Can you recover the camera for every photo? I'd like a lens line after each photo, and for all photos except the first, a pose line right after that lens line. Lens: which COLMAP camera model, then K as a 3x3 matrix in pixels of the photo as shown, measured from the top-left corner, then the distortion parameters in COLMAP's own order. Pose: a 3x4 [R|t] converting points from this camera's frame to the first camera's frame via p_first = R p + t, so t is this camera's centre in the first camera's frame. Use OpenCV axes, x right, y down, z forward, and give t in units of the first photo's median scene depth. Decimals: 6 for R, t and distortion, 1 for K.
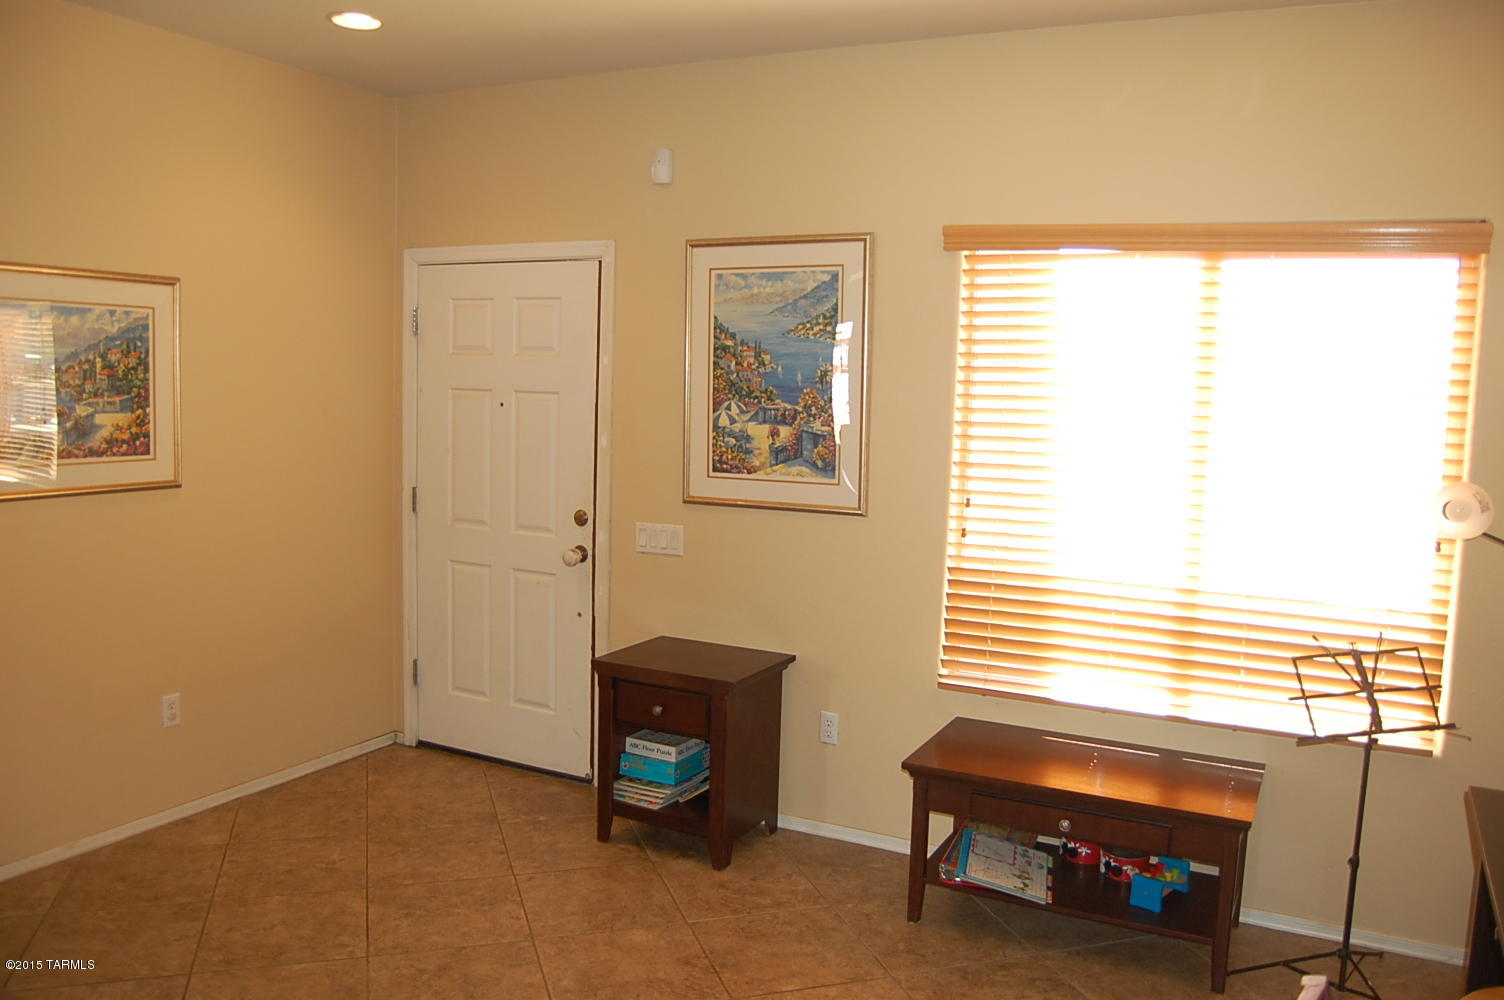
lens RADIAL K [[1182.3, 0, 752.0], [0, 1182.3, 500.0], [0, 0, 1]] dist [-0.102685, 0.049019]
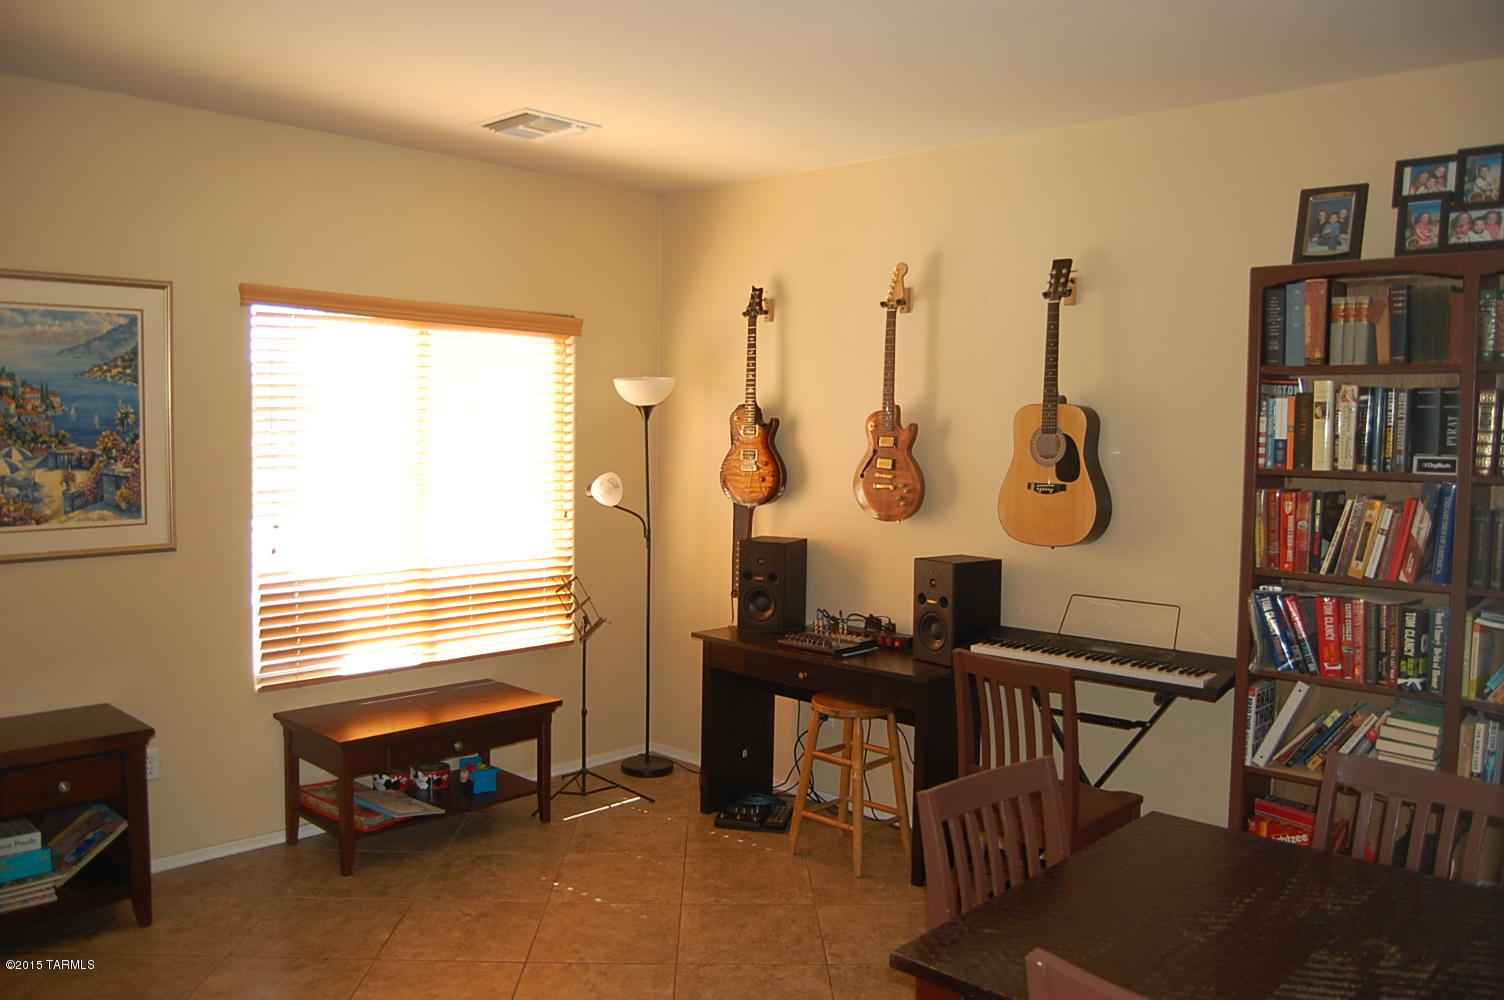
lens RADIAL K [[1182.3, 0, 752.0], [0, 1182.3, 500.0], [0, 0, 1]] dist [-0.102685, 0.049019]
pose [[0.282486, -0.084961, 0.955502, -0.721996], [0.094473, 0.993692, 0.060427, -0.043685], [-0.954608, 0.073199, 0.288730, 0.206490]]
